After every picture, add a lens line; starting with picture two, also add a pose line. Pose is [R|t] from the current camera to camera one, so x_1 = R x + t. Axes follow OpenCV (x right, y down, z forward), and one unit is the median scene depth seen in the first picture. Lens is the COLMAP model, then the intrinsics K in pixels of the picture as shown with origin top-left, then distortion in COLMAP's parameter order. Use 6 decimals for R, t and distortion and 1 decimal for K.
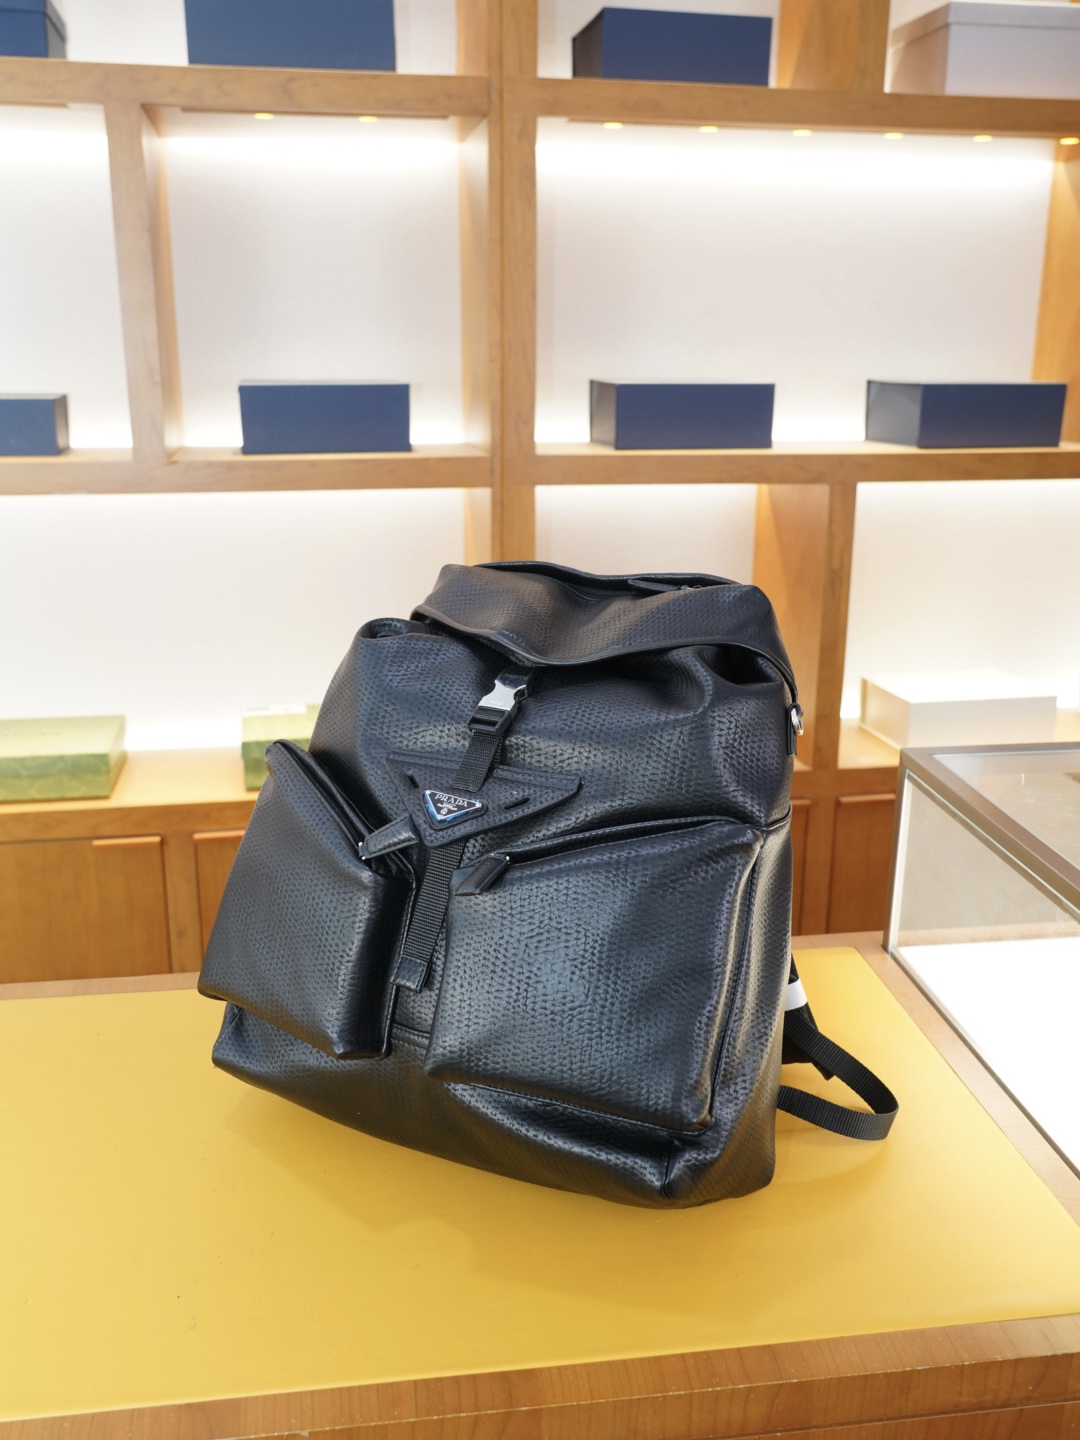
lens RADIAL K [[1361.7, 0, 540.0], [0, 1361.7, 720.0], [0, 0, 1]] dist [0.014960, 0.003184]
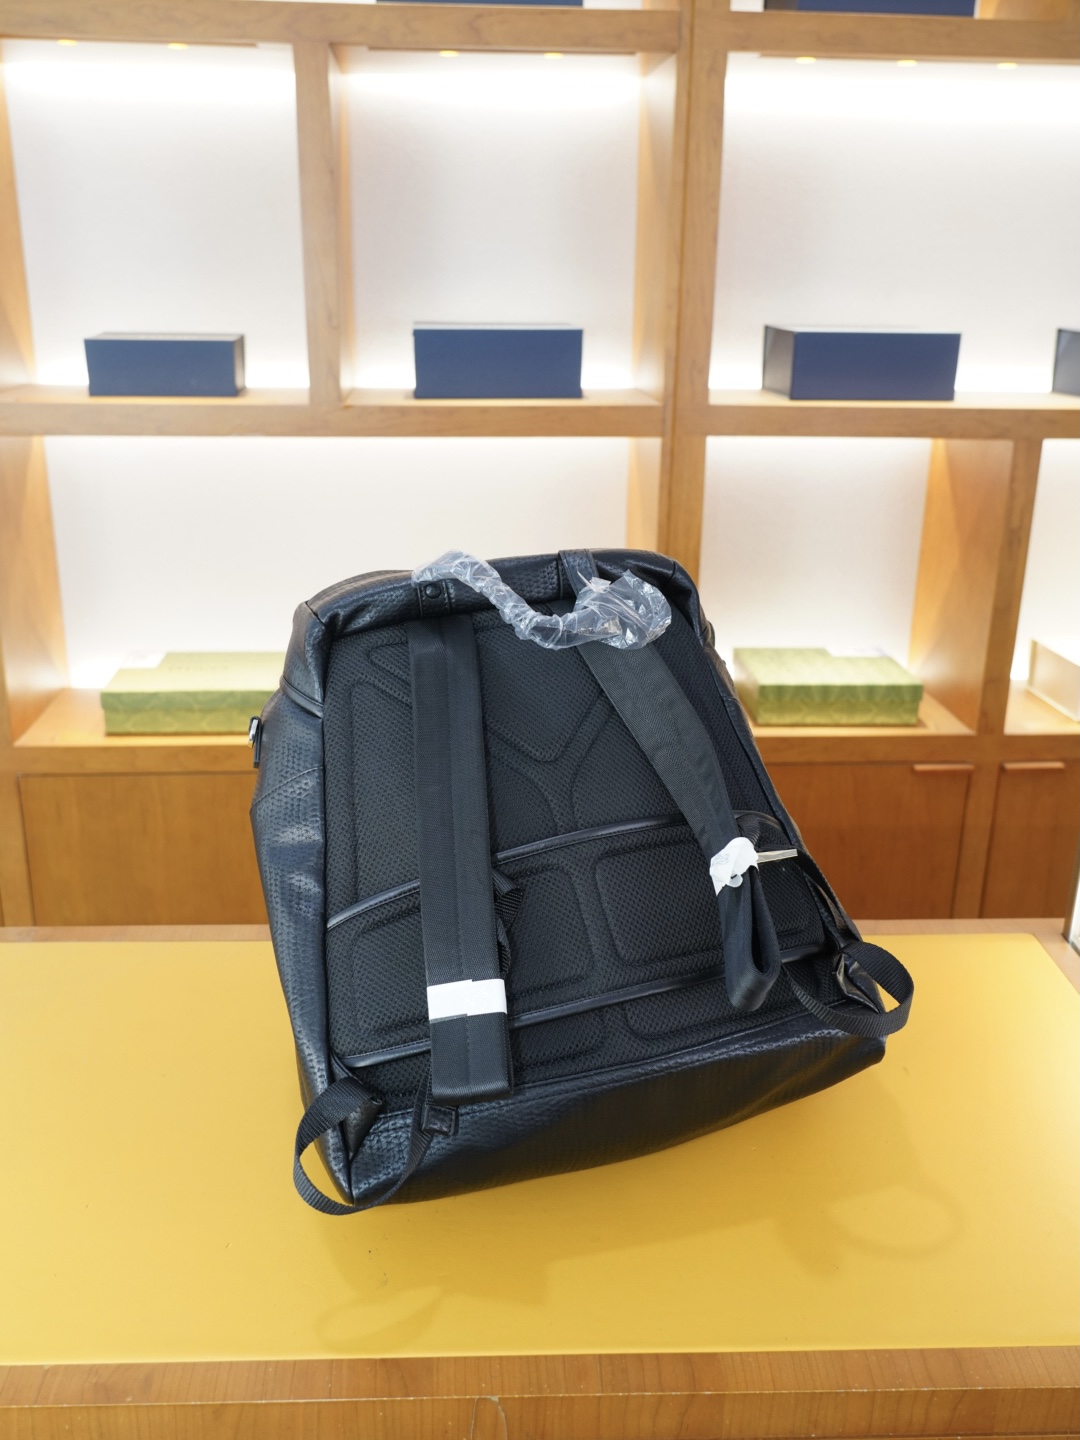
lens RADIAL K [[1361.7, 0, 540.0], [0, 1361.7, 720.0], [0, 0, 1]] dist [0.014960, 0.003184]
pose [[0.994685, 0.042240, -0.093904, -0.022606], [-0.037230, 0.997820, 0.054485, -0.017121], [0.096001, -0.050699, 0.994089, 0.000965]]
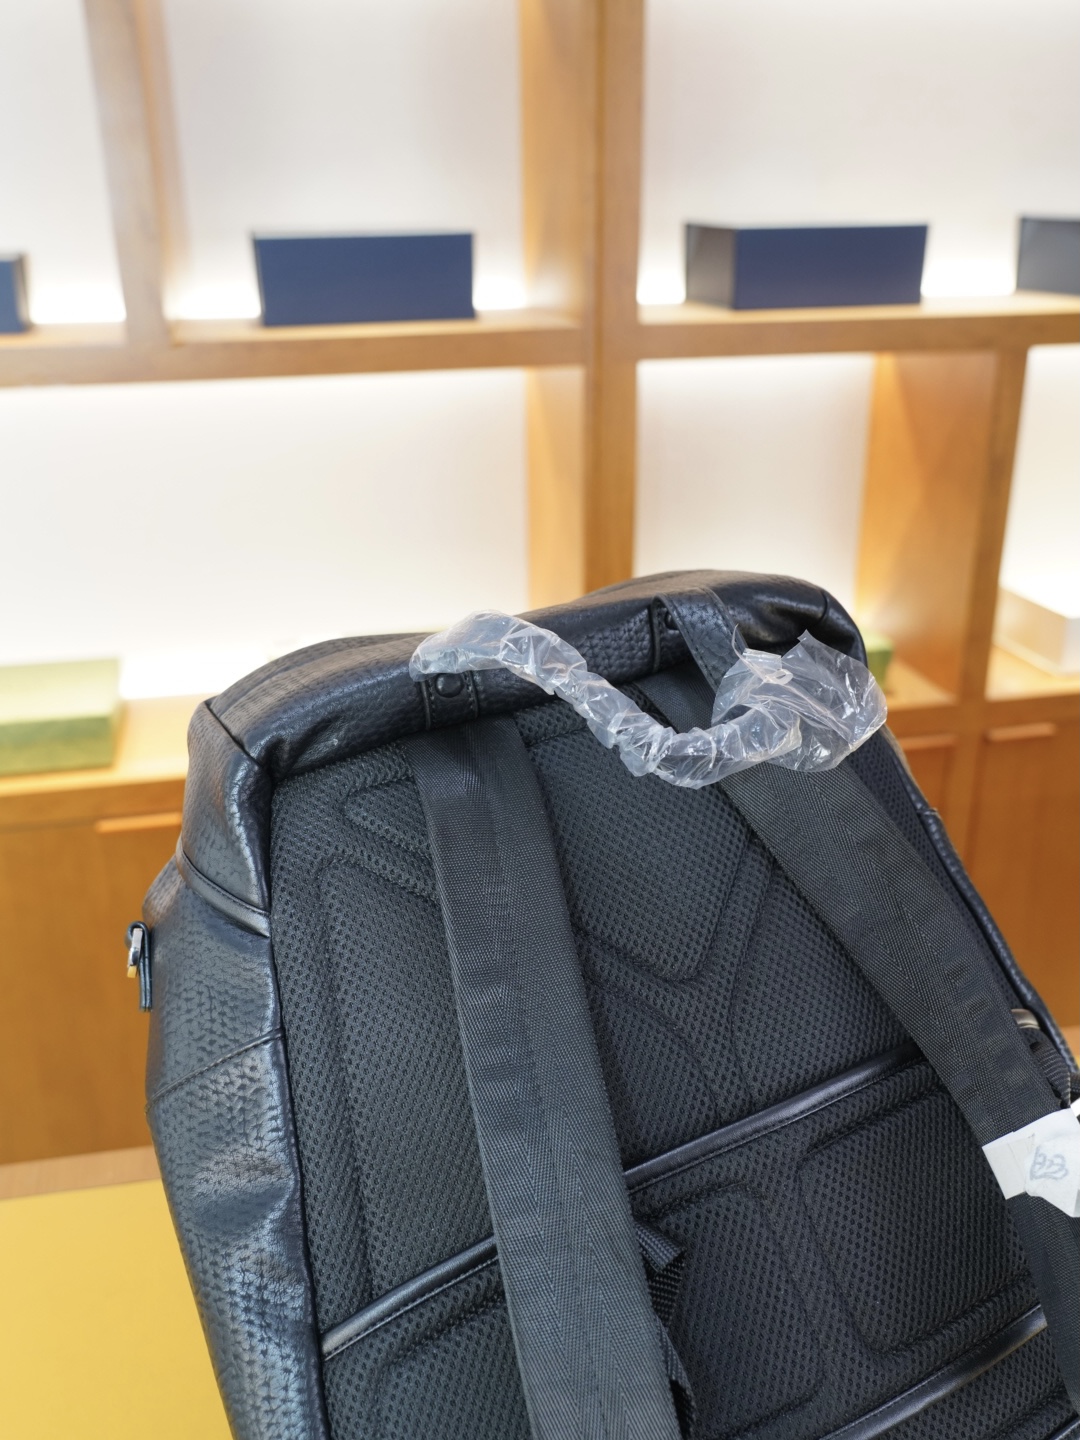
lens RADIAL K [[1361.7, 0, 540.0], [0, 1361.7, 720.0], [0, 0, 1]] dist [0.014960, 0.003184]
pose [[0.998949, -0.028702, 0.035737, -0.095938], [0.024677, 0.993802, 0.108392, -0.054928], [-0.038627, -0.107396, 0.993466, 0.201213]]
